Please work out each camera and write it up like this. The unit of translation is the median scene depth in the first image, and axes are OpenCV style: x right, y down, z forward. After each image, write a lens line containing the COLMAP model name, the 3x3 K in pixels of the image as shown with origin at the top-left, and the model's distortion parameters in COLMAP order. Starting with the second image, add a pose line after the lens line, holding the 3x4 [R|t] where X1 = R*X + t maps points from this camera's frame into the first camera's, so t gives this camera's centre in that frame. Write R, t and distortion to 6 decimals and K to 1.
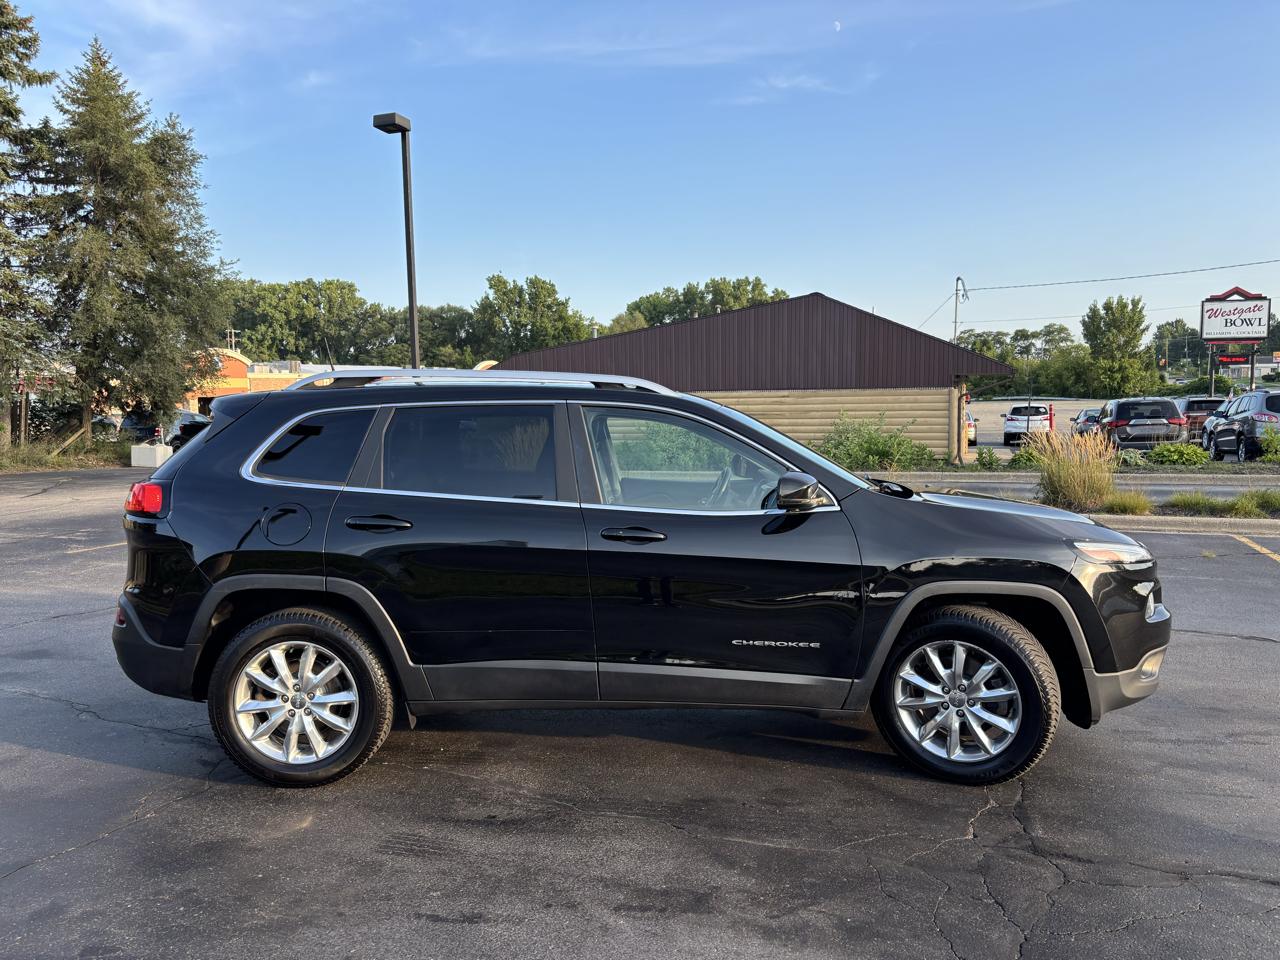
lens RADIAL K [[968.6, 0, 630.5], [0, 968.6, 489.6], [0, 0, 1]] dist [0.044734, -0.058296]
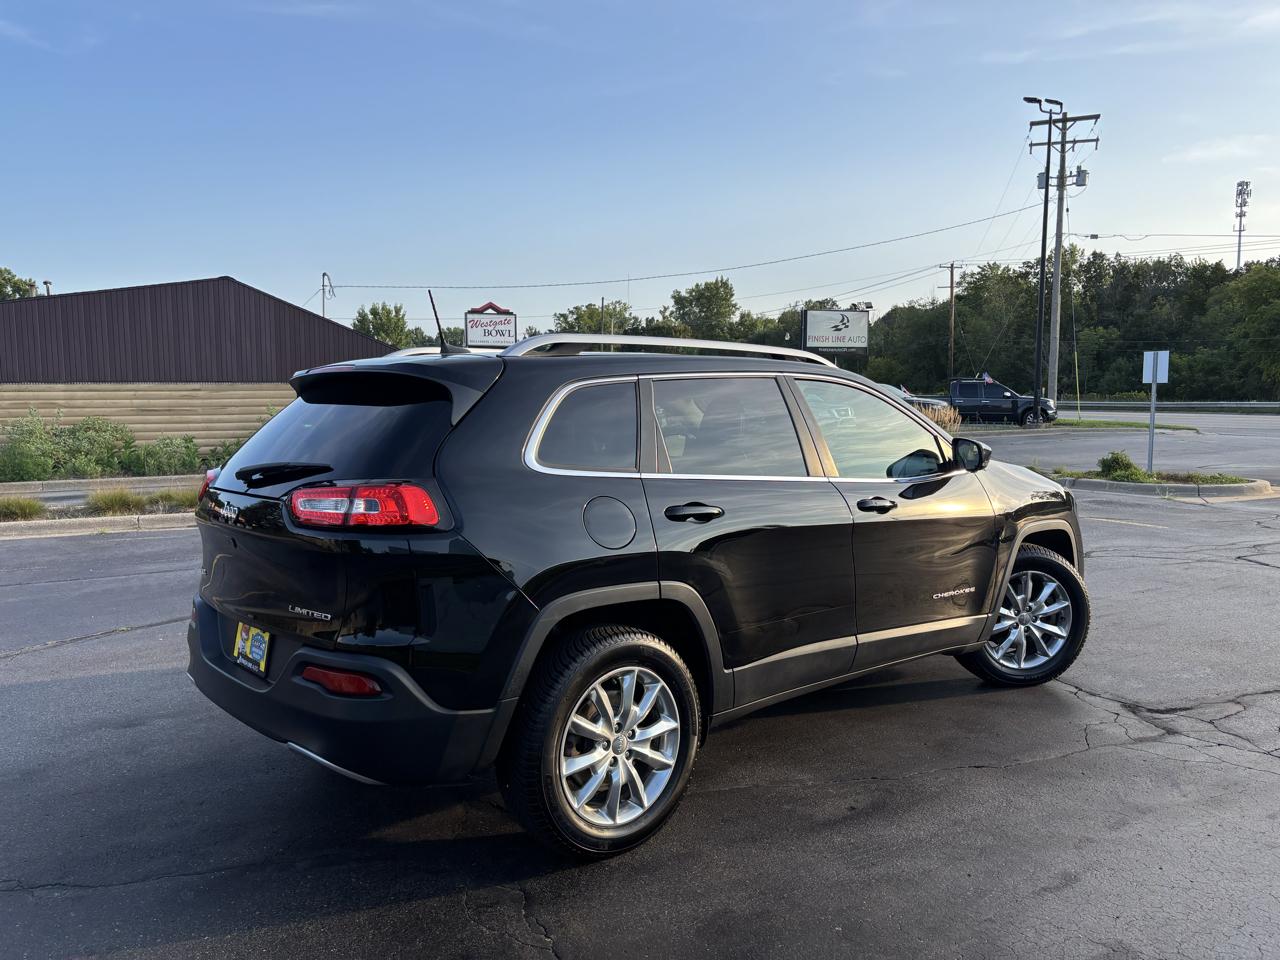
lens RADIAL K [[968.8, 0, 639.5], [0, 968.8, 485.3], [0, 0, 1]] dist [0.044925, -0.059191]
pose [[0.746458, -0.058361, 0.662868, -0.828031], [0.060509, 0.997973, 0.019724, -0.009222], [-0.662675, 0.025387, 0.748476, 0.379575]]
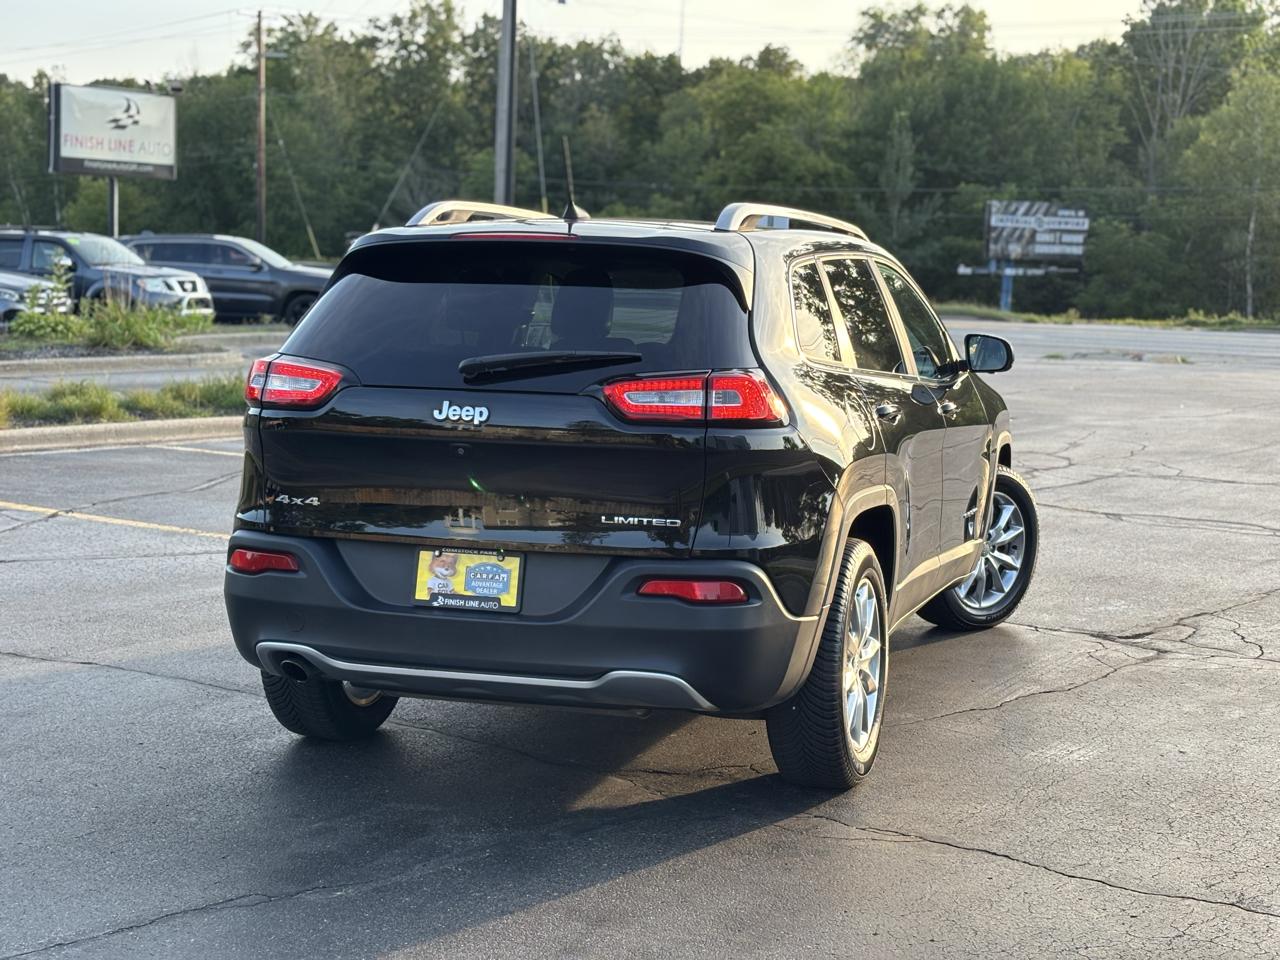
lens RADIAL K [[1939.0, 0, 661.4], [0, 1939.0, 479.4], [0, 0, 1]] dist [0.275330, -1.139406]
pose [[0.285169, -0.087148, 0.954507, -1.740429], [0.055829, 0.995677, 0.074228, -0.036212], [-0.956850, 0.032122, 0.288801, 0.702222]]
